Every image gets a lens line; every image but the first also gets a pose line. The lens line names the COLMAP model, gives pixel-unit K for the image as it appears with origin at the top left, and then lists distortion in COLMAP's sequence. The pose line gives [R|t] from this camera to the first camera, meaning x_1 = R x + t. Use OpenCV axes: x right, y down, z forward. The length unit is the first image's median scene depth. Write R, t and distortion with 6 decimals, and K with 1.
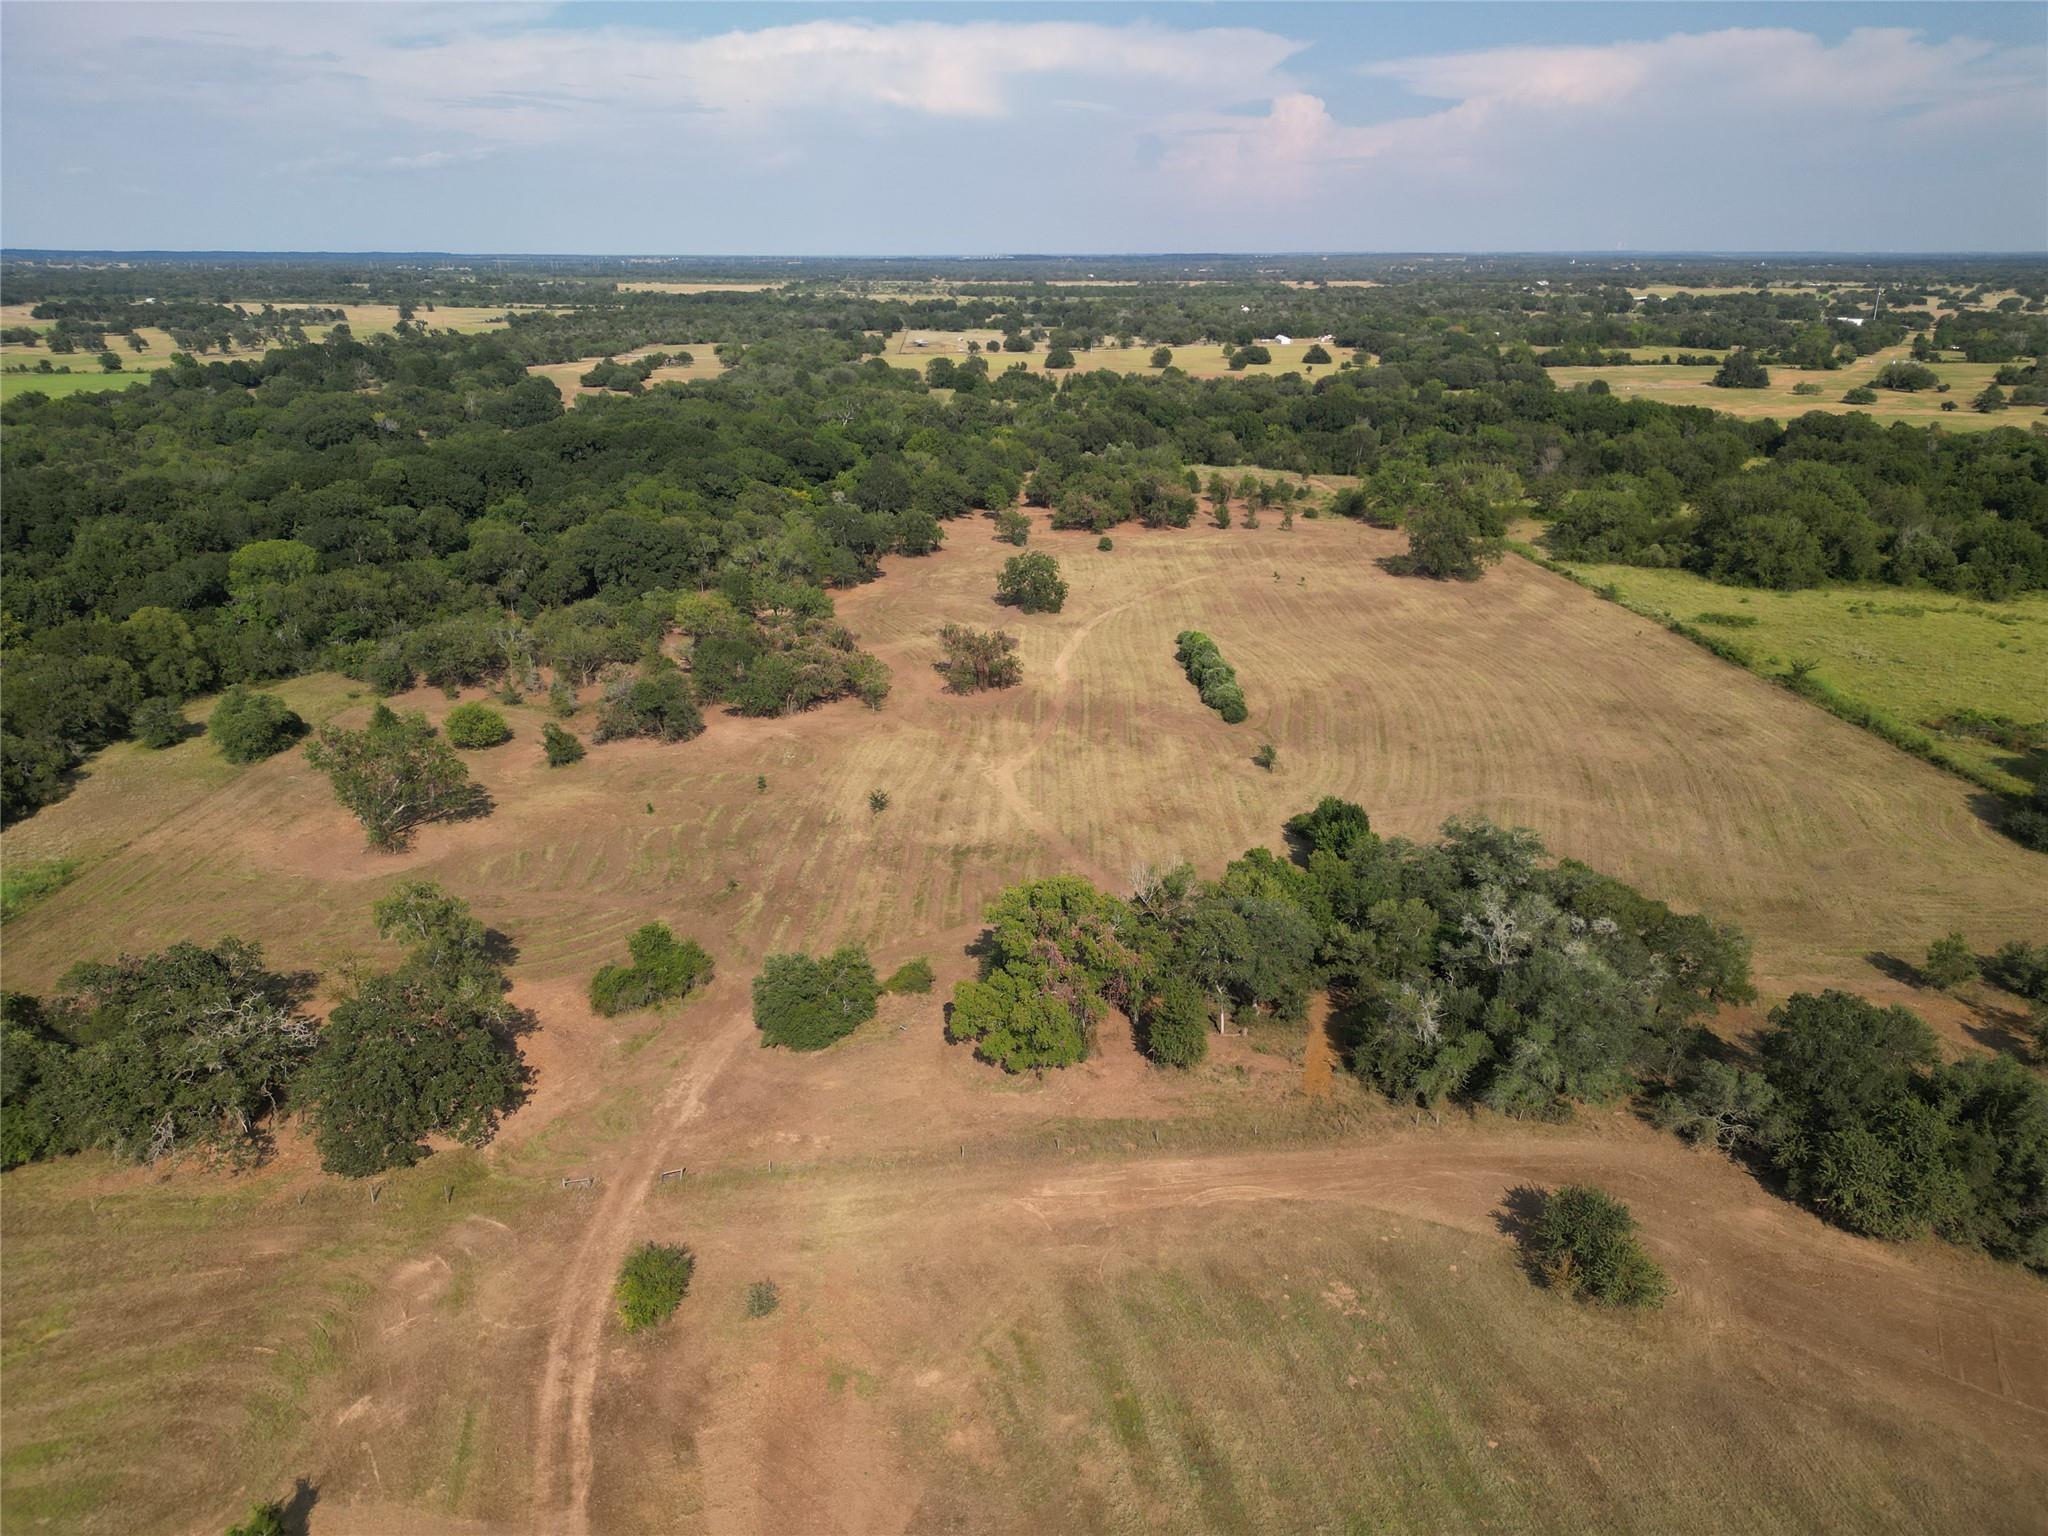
lens RADIAL K [[1444.3, 0, 1002.9], [0, 1444.3, 773.1], [0, 0, 1]] dist [0.048253, -0.042728]
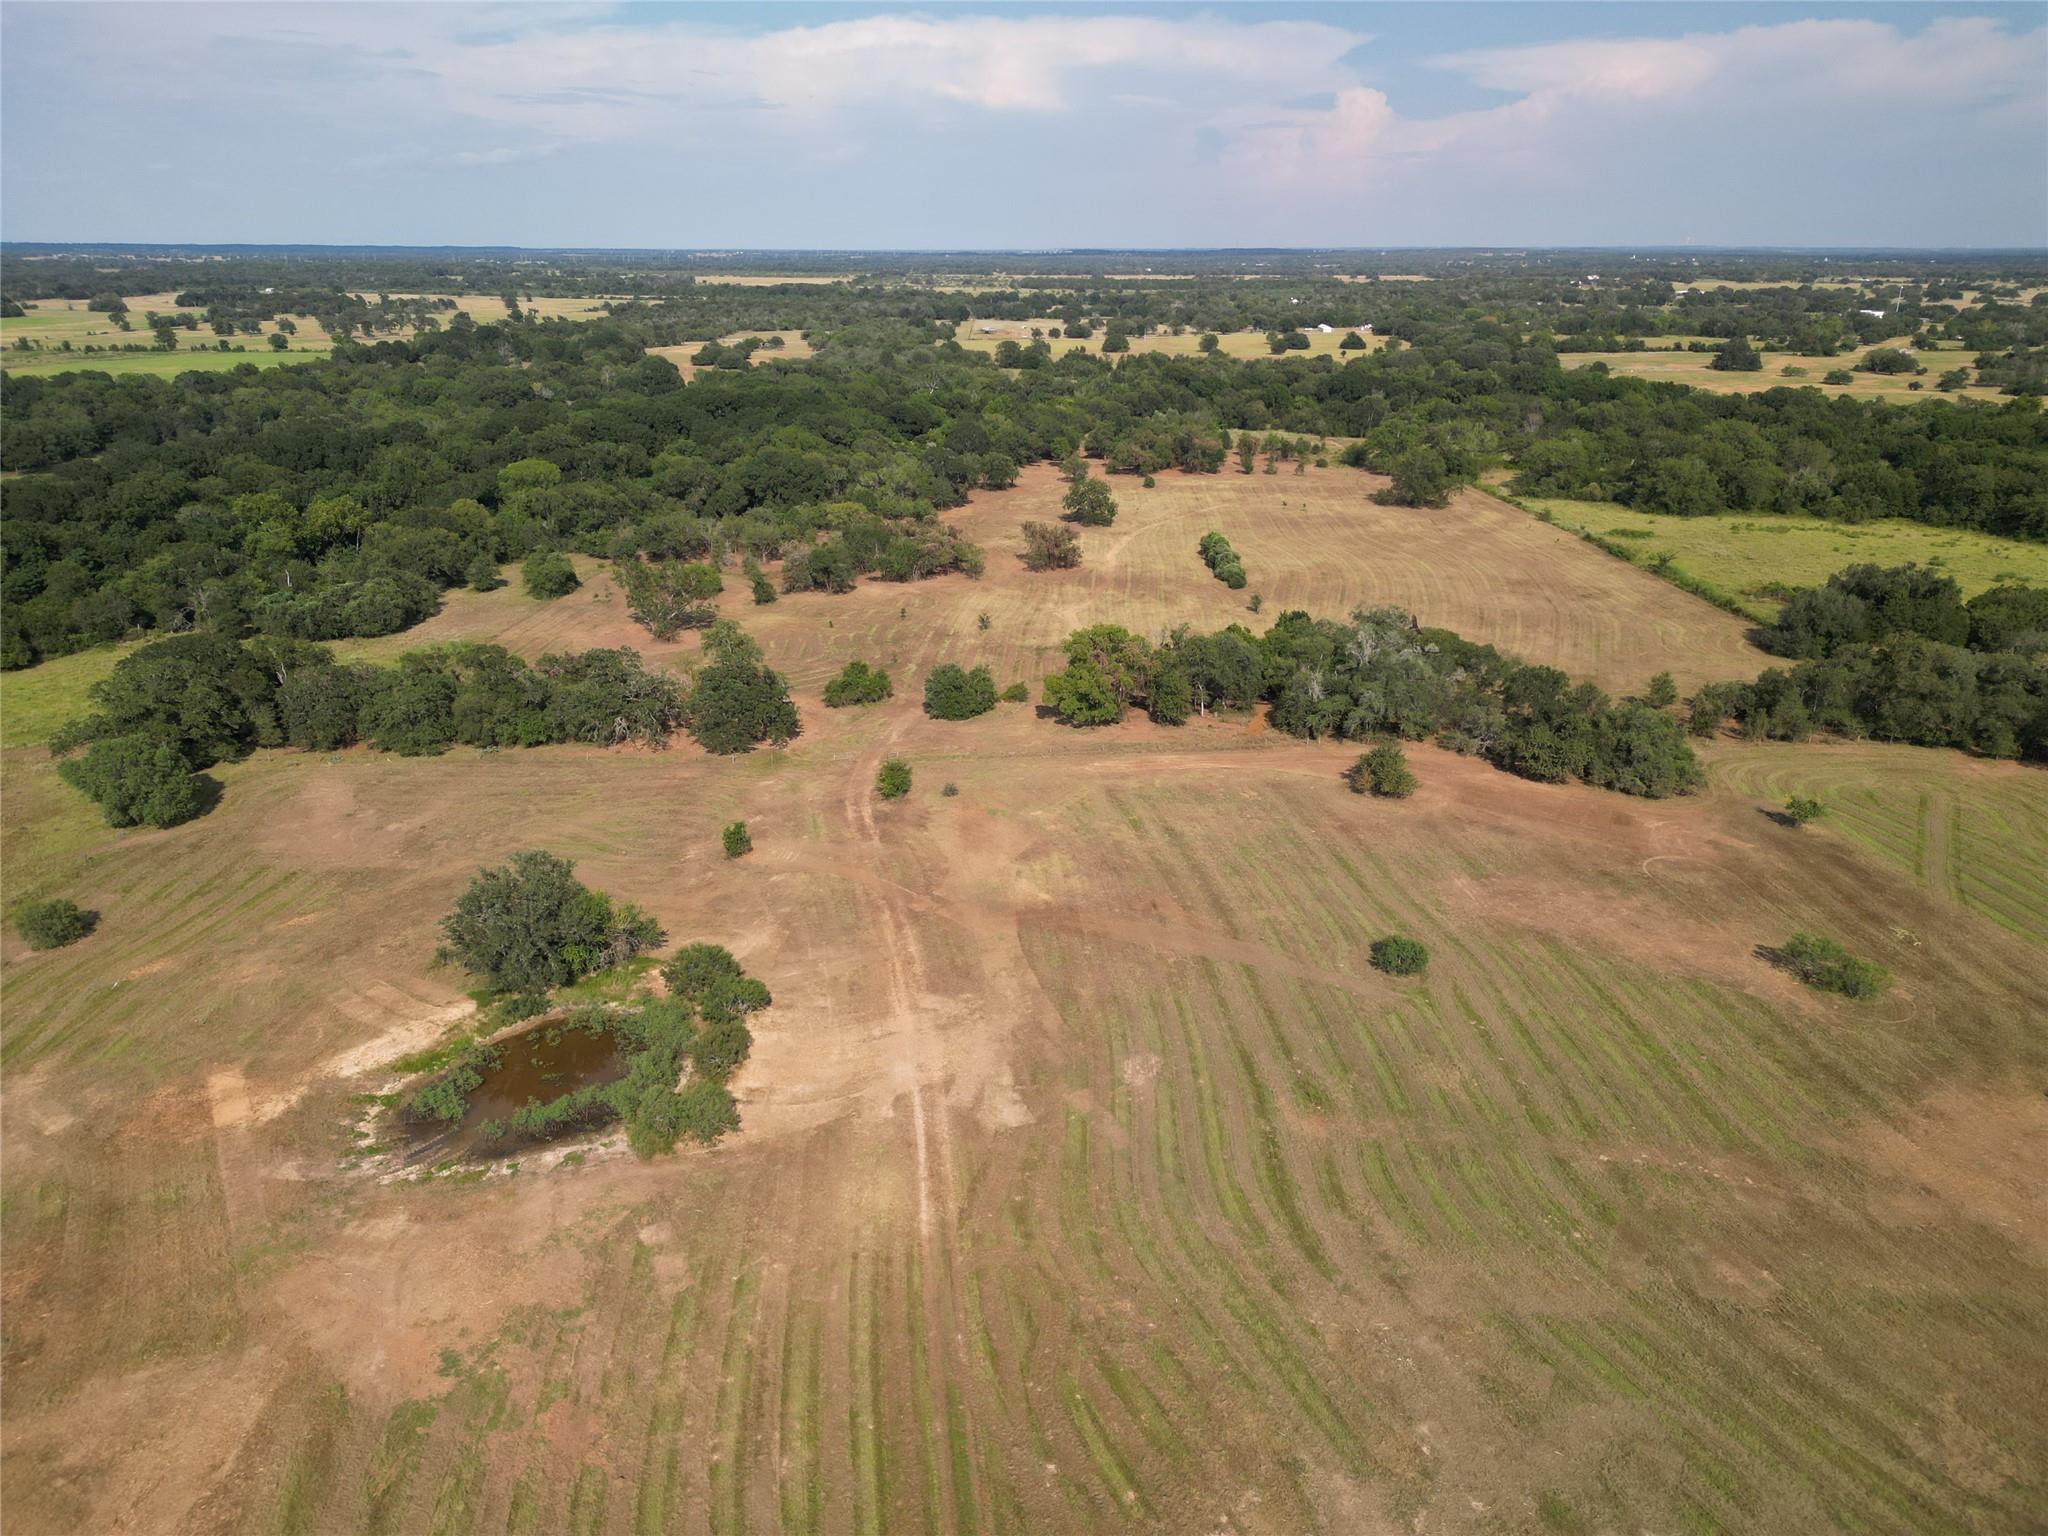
lens RADIAL K [[1444.3, 0, 1027.9], [0, 1444.3, 767.0], [0, 0, 1]] dist [0.048253, -0.042728]
pose [[0.999762, 0.008438, -0.020135, -0.006004], [-0.008445, 0.999964, -0.000241, 0.086785], [0.020132, 0.000411, 0.999797, -0.241884]]
